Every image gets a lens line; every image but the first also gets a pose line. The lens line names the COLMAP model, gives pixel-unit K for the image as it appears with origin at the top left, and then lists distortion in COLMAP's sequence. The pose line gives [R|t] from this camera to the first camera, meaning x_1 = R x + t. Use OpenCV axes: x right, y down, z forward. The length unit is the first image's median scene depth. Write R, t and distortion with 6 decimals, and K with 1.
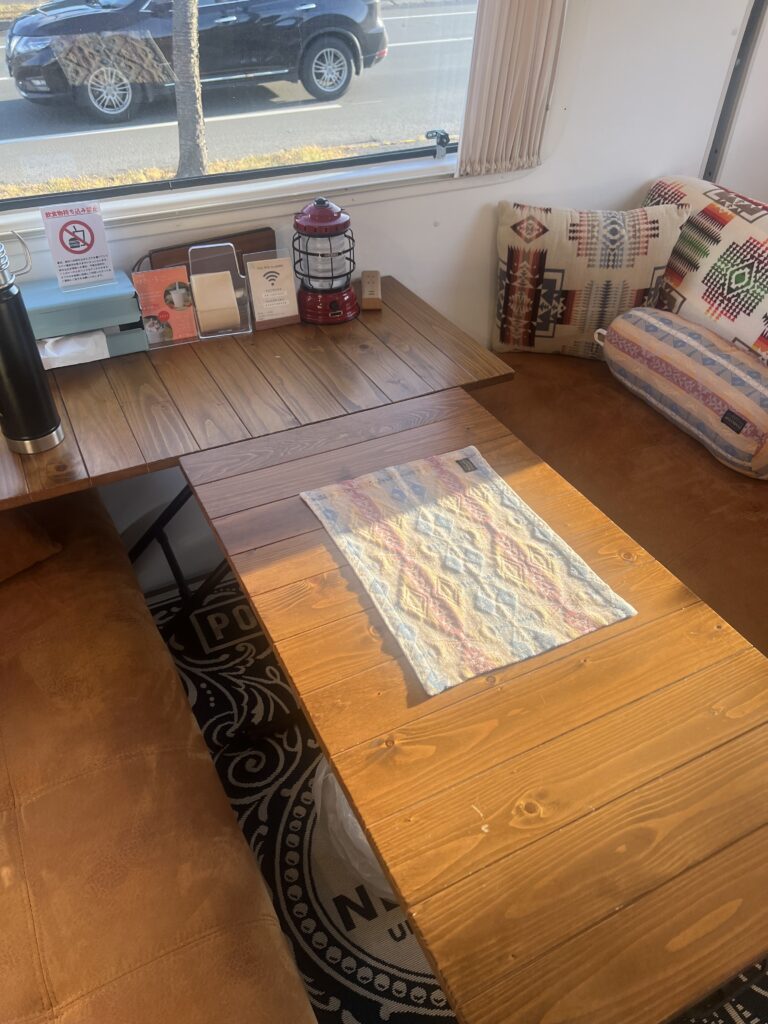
lens RADIAL K [[769.0, 0, 384.0], [0, 769.0, 512.0], [0, 0, 1]] dist [0.006004, -0.008716]
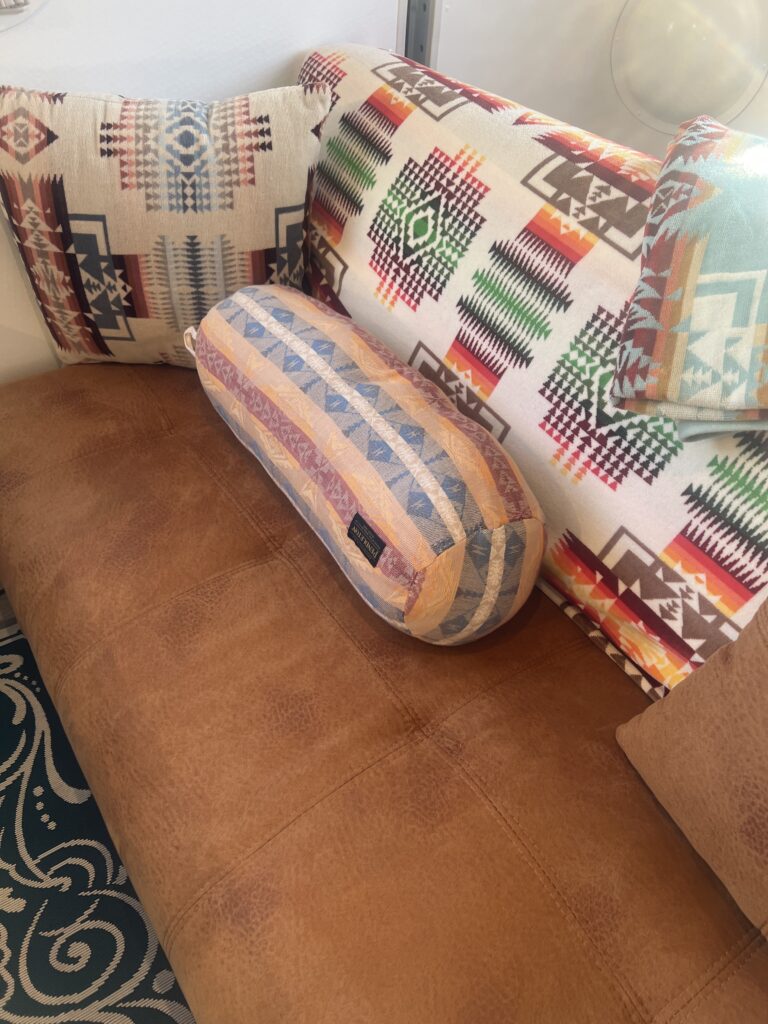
lens RADIAL K [[769.0, 0, 384.0], [0, 769.0, 512.0], [0, 0, 1]] dist [0.006004, -0.008716]
pose [[0.989988, -0.063180, 0.126221, 0.348135], [0.054747, 0.996099, 0.069202, -0.142770], [-0.130101, -0.061599, 0.989585, 0.454173]]
